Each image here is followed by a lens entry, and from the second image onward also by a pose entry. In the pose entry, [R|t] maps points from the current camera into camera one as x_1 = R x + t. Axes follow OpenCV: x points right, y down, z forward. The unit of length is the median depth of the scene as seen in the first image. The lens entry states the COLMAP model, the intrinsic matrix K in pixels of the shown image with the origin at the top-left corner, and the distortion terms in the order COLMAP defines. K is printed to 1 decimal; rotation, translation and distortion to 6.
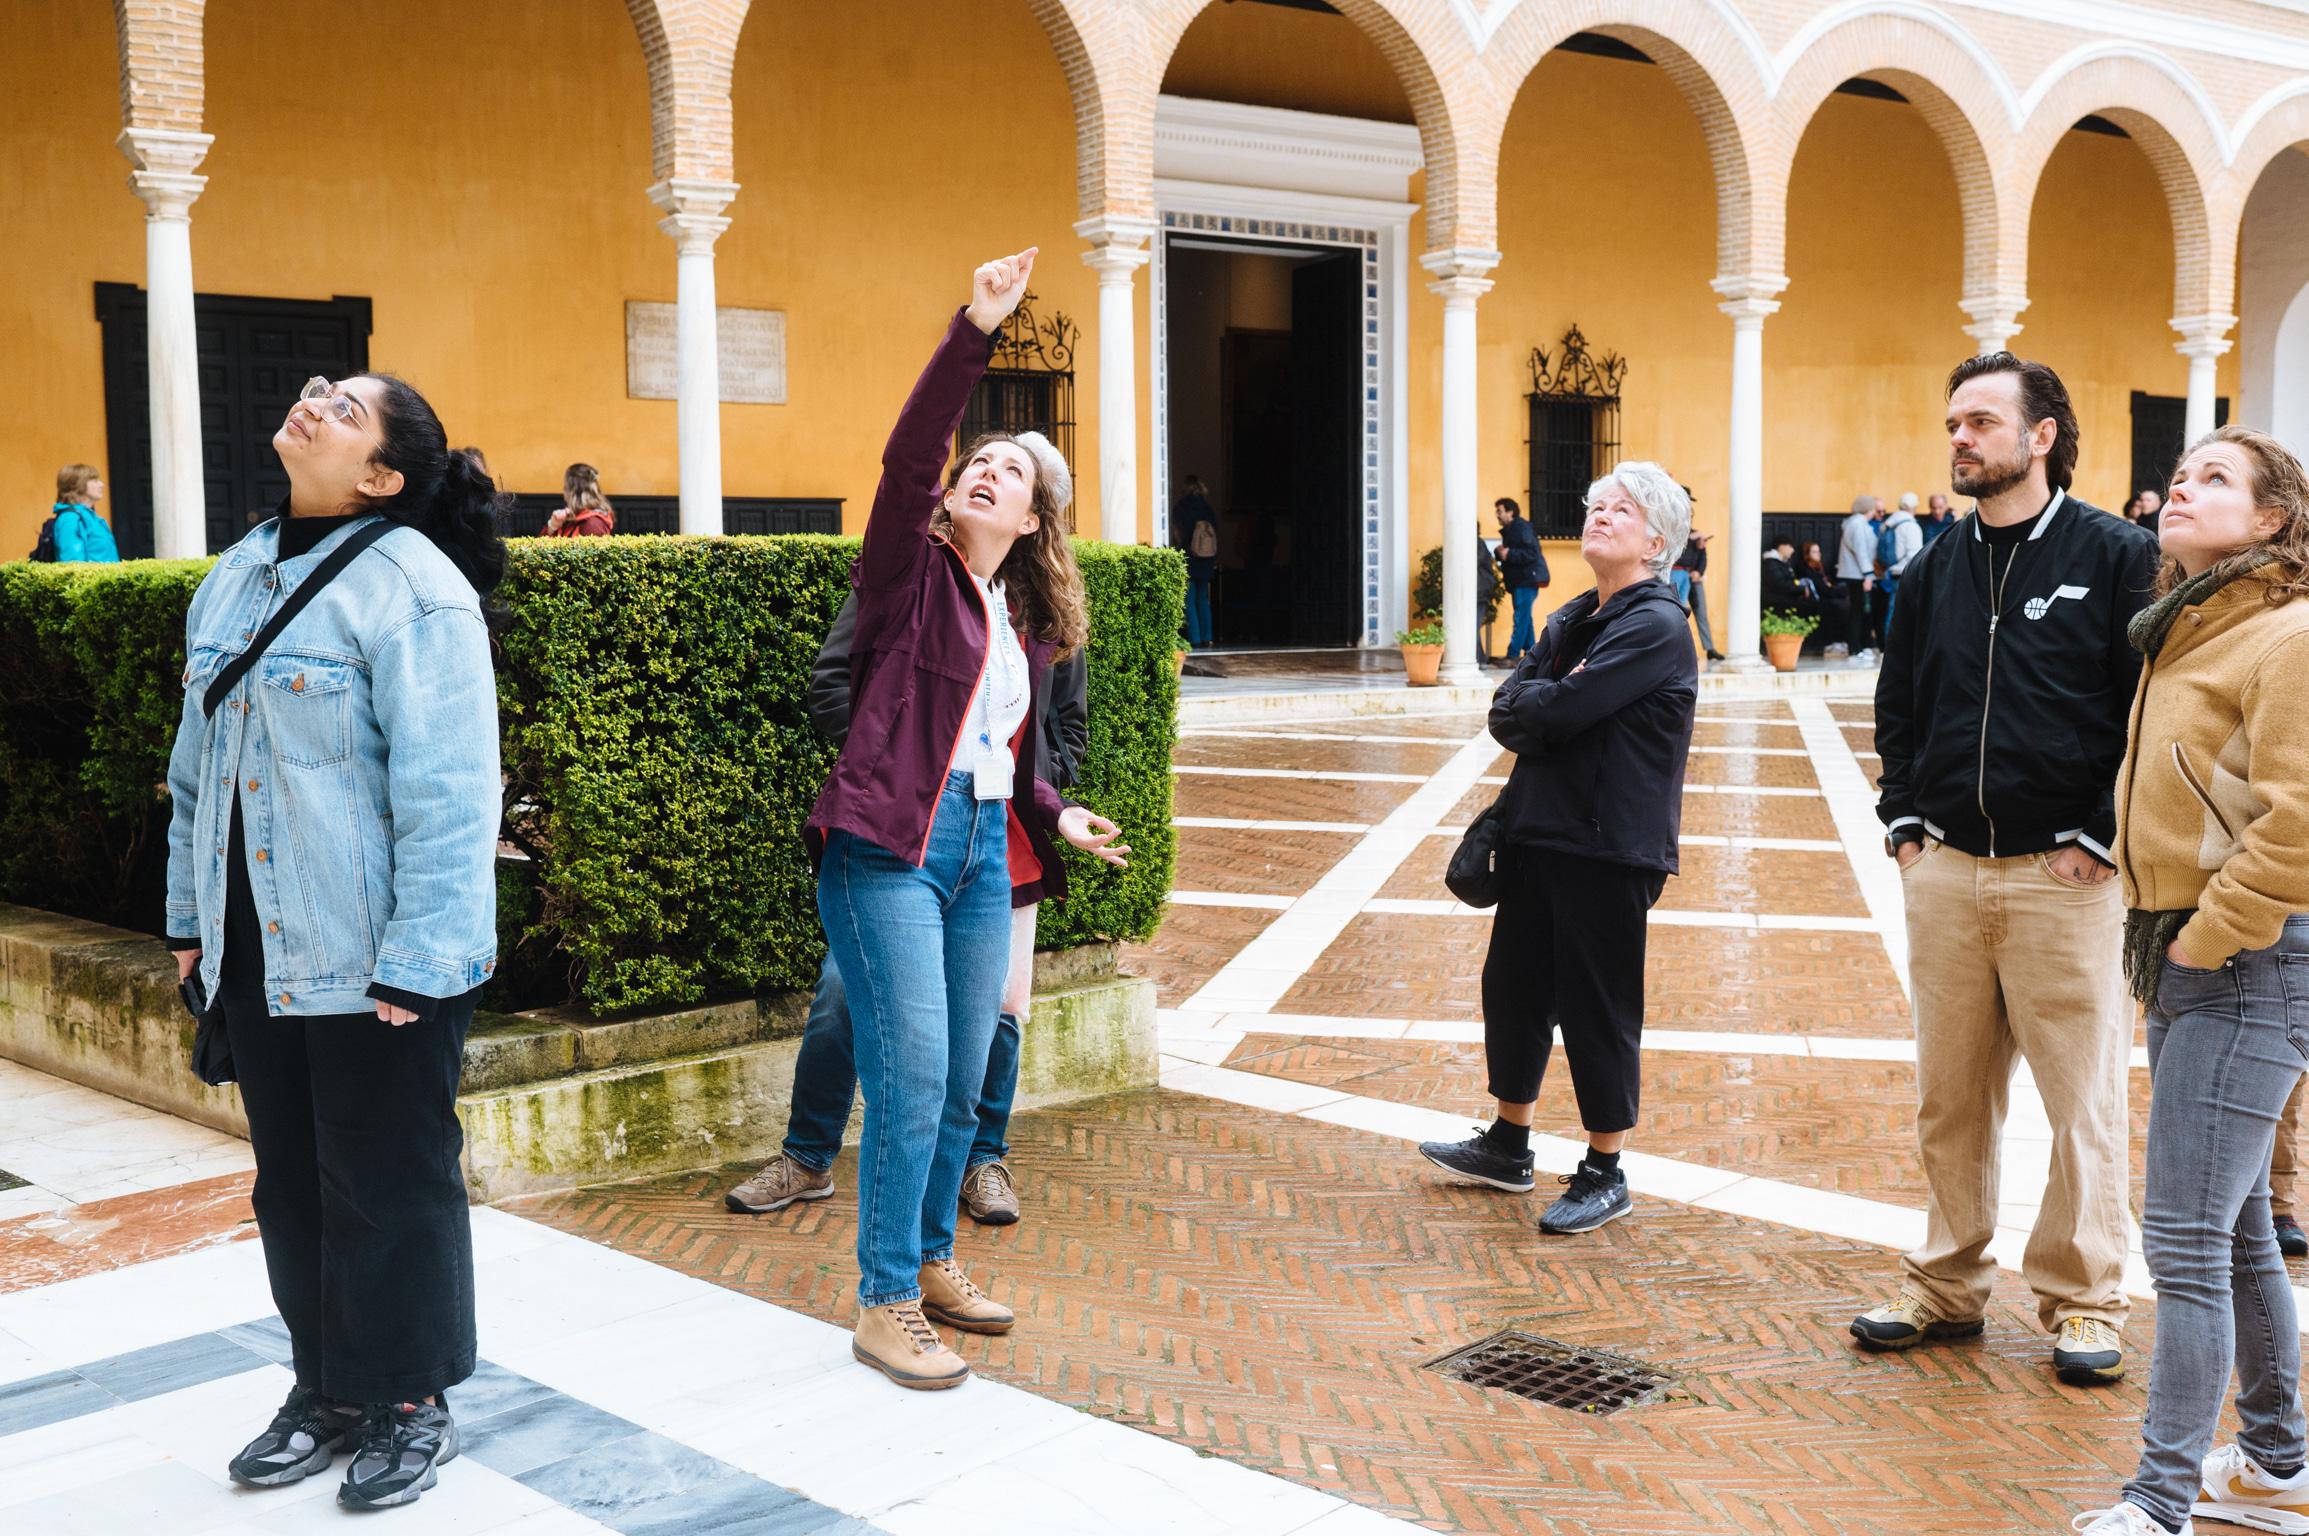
lens RADIAL K [[2287.6, 0, 1148.5], [0, 2287.6, 766.0], [0, 0, 1]] dist [0.007568, 0.000000]
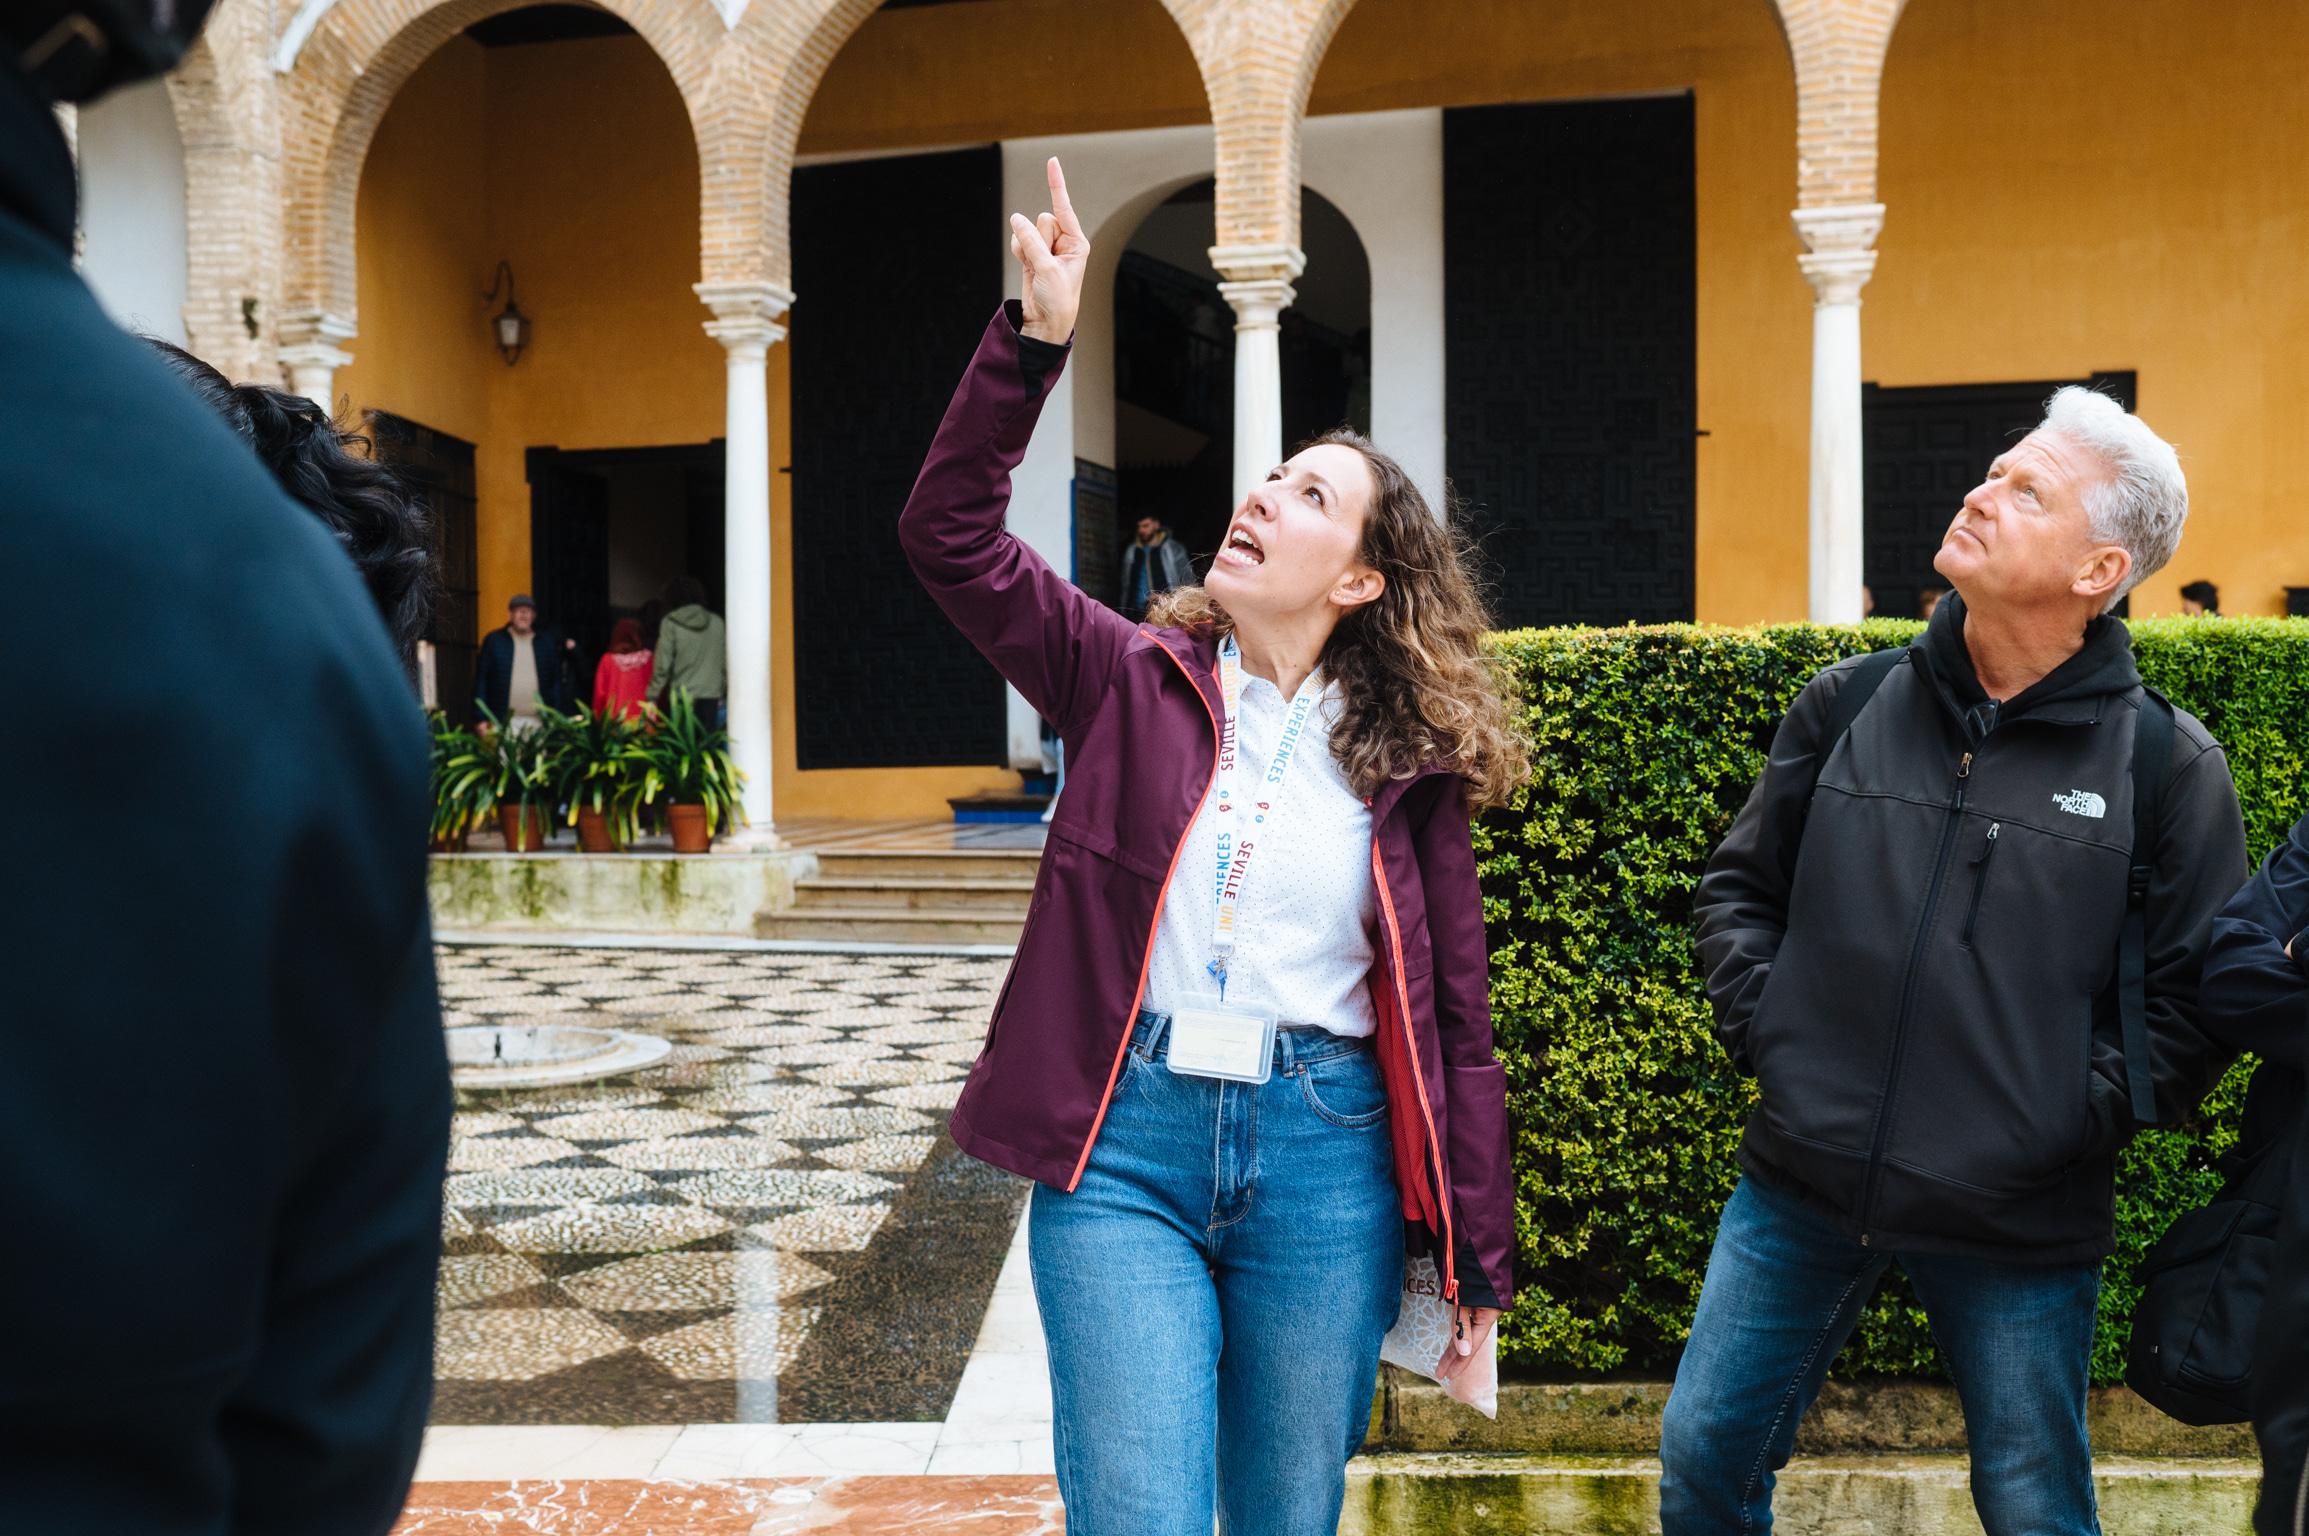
lens RADIAL K [[2287.6, 0, 1161.9], [0, 2287.6, 776.8], [0, 0, 1]] dist [0.007568, 0.000000]
pose [[0.683258, 0.024279, -0.729773, 0.171329], [-0.056125, 0.998236, -0.019338, -0.039975], [0.728017, 0.054171, 0.683416, 0.480341]]
